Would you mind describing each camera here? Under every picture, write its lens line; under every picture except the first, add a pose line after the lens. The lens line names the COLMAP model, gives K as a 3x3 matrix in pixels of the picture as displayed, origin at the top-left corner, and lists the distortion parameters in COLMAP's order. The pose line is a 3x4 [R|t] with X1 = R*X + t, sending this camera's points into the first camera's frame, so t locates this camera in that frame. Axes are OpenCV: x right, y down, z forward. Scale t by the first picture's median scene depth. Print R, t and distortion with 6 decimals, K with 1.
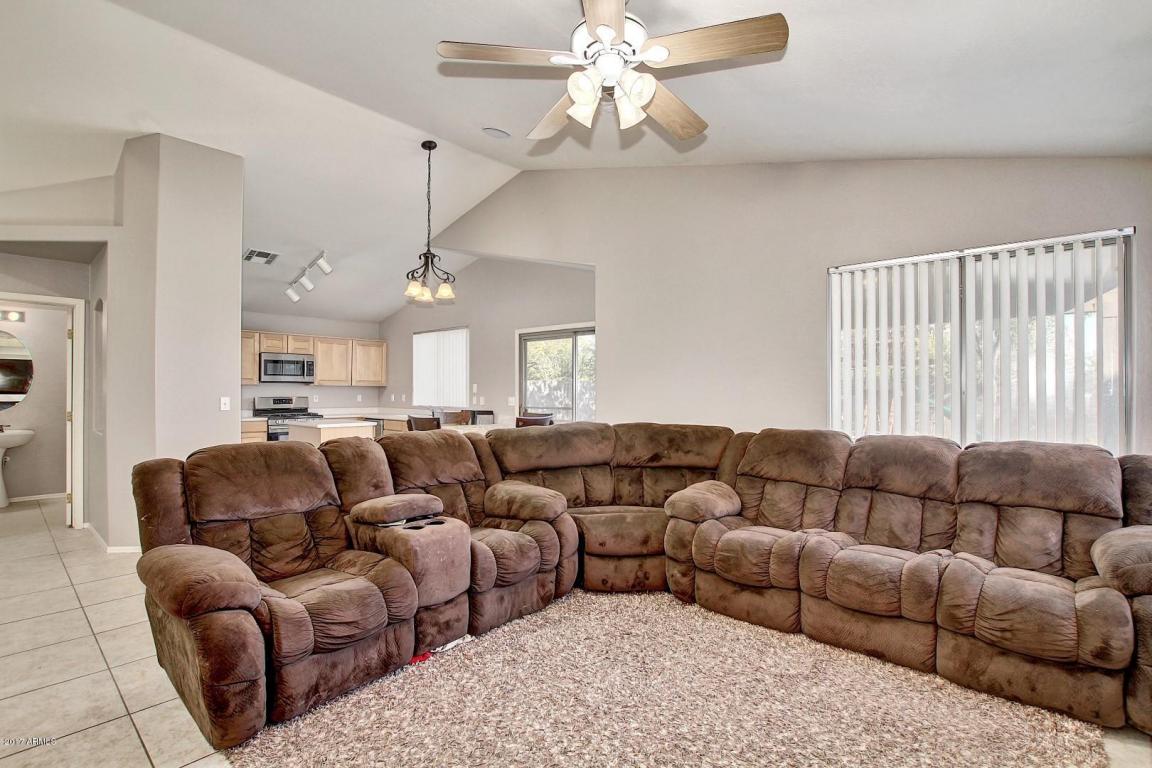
lens RADIAL K [[537.0, 0, 577.0], [0, 537.0, 387.1], [0, 0, 1]] dist [-0.024027, 0.002171]
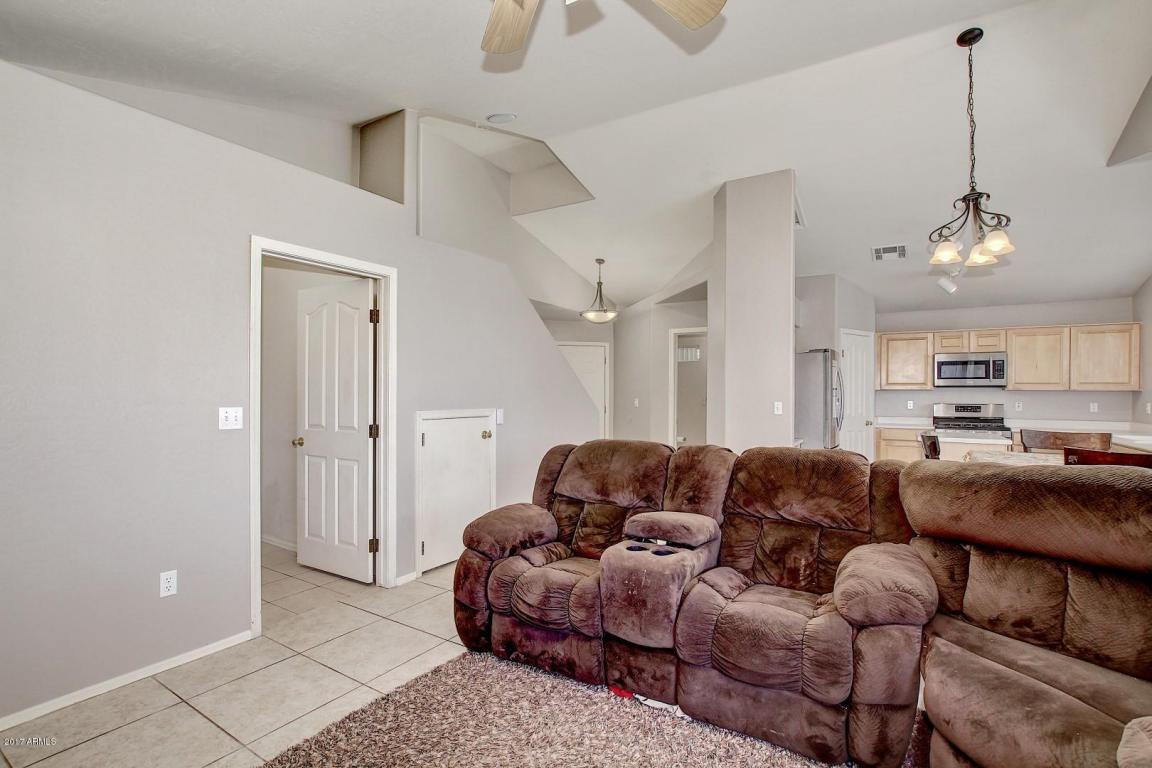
lens RADIAL K [[537.0, 0, 583.0], [0, 537.0, 389.4], [0, 0, 1]] dist [-0.024027, 0.002171]
pose [[0.171970, -0.007961, -0.985070, 0.183531], [0.001150, 0.999968, -0.007881, 0.001432], [0.985101, 0.000222, 0.171974, 0.245994]]
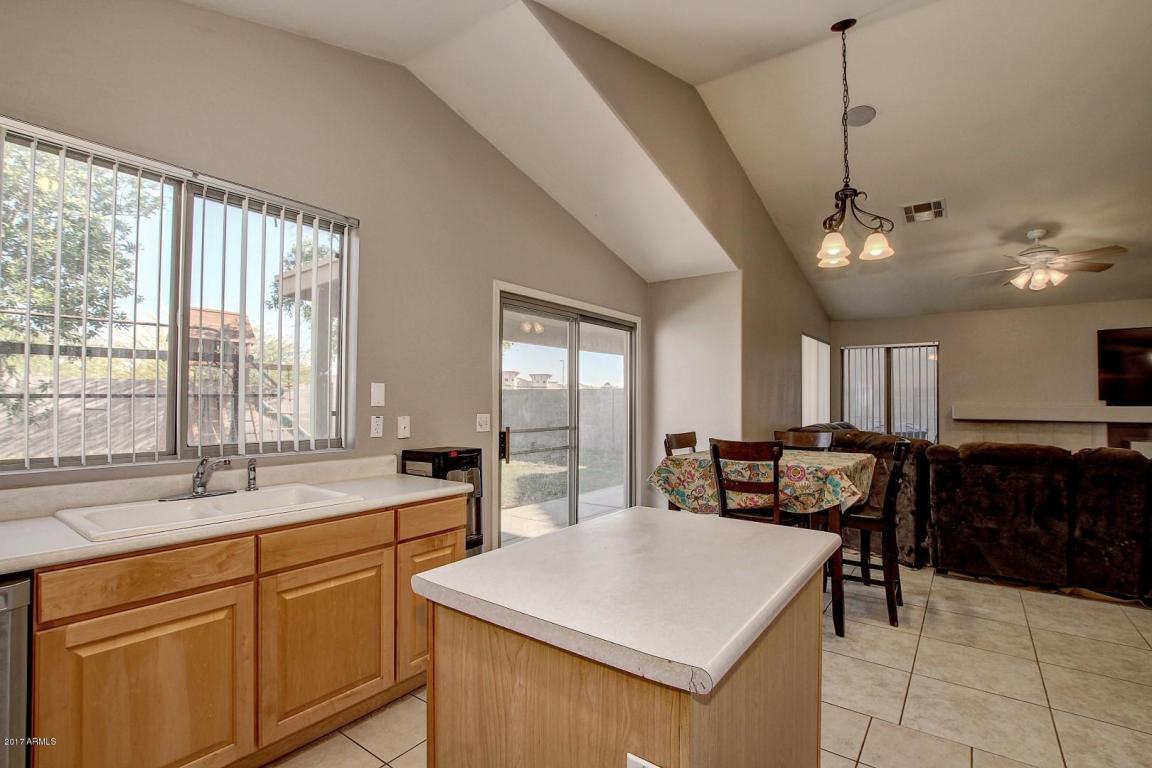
lens RADIAL K [[537.0, 0, 578.5], [0, 537.0, 391.2], [0, 0, 1]] dist [-0.024027, 0.002171]
pose [[-0.080971, 0.014956, 0.996604, -0.541594], [-0.012877, 0.999788, -0.016050, 0.004211], [-0.996633, -0.014132, -0.080761, 0.843826]]
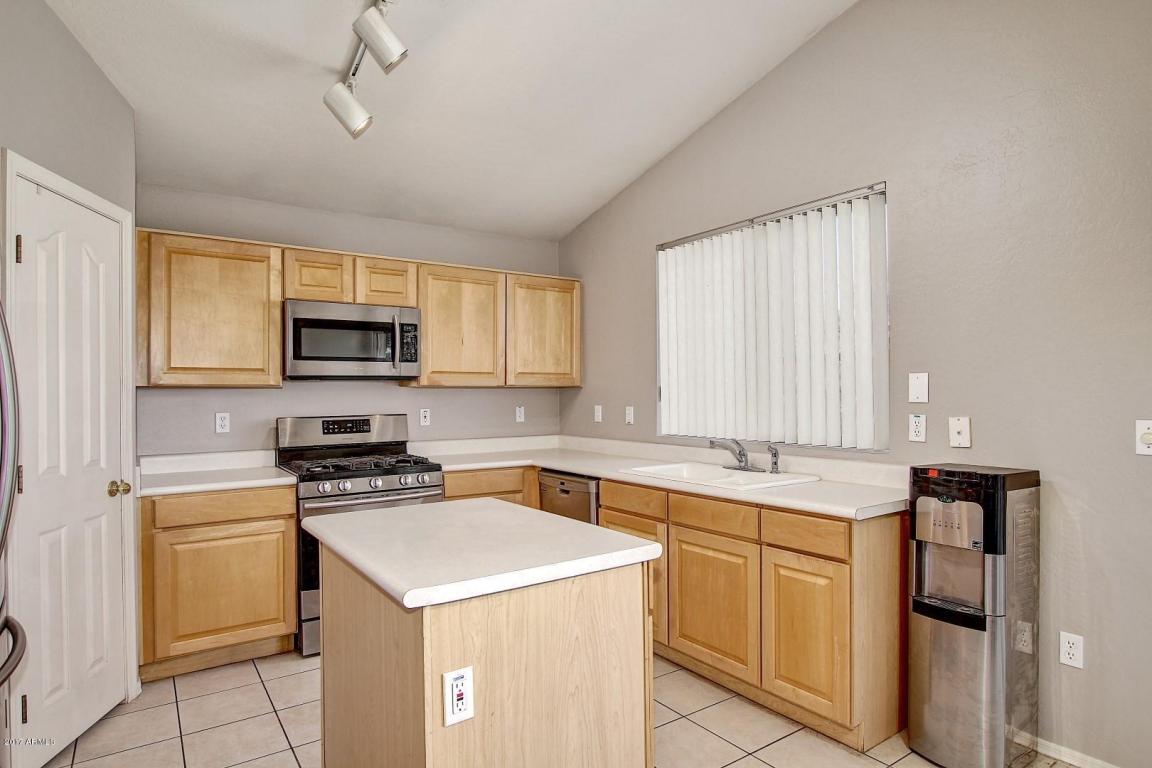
lens RADIAL K [[636.8, 0, 579.8], [0, 636.8, 393.6], [0, 0, 1]] dist [-0.024146, 0.000117]
pose [[0.971076, -0.010950, -0.238520, -0.272220], [0.012475, 0.999910, 0.004885, 0.001797], [0.238445, -0.007719, 0.971125, 0.586915]]
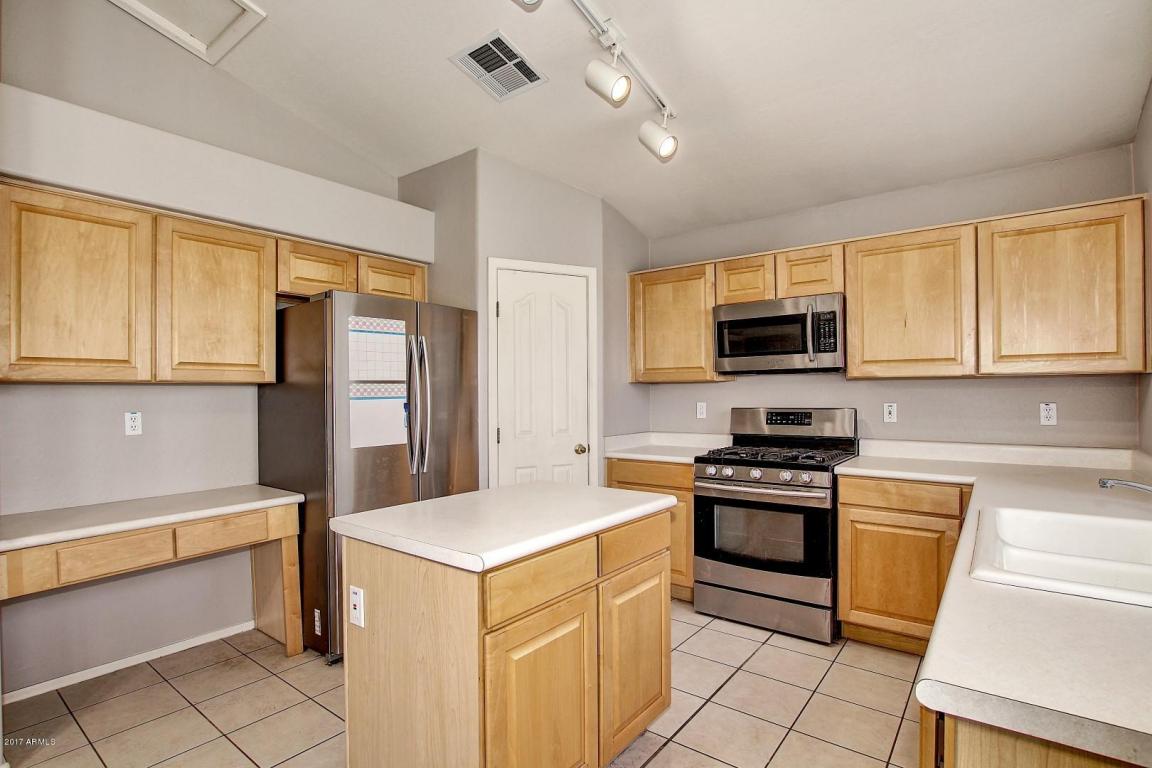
lens RADIAL K [[567.9, 0, 576.8], [0, 567.9, 388.4], [0, 0, 1]] dist [-0.029605, -0.002029]
pose [[0.056105, -0.011787, -0.998355, -0.126907], [0.016032, 0.999812, -0.010903, 0.005557], [0.998296, -0.015394, 0.056283, 0.819745]]
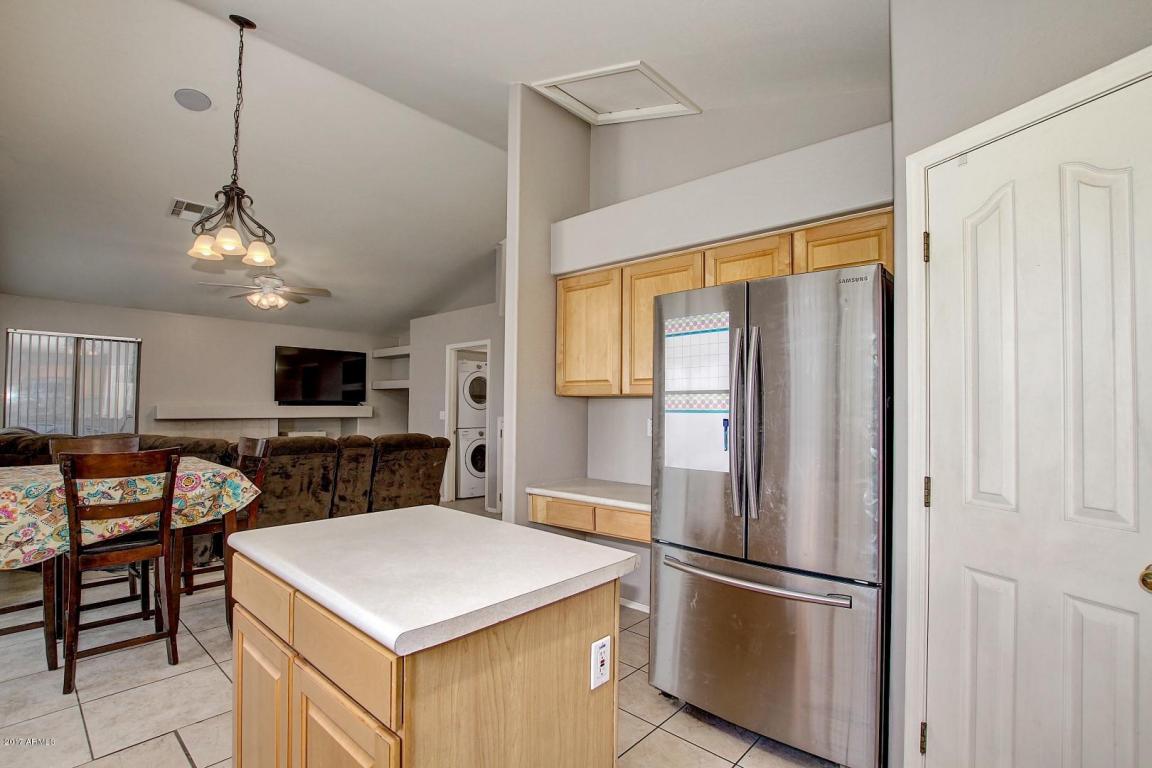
lens RADIAL K [[537.0, 0, 580.1], [0, 537.0, 389.3], [0, 0, 1]] dist [-0.024027, 0.002171]
pose [[-0.999828, -0.010577, 0.015218, -0.427049], [-0.011155, 0.999200, -0.038395, 0.005544], [-0.014800, -0.038559, -0.999147, 0.993234]]
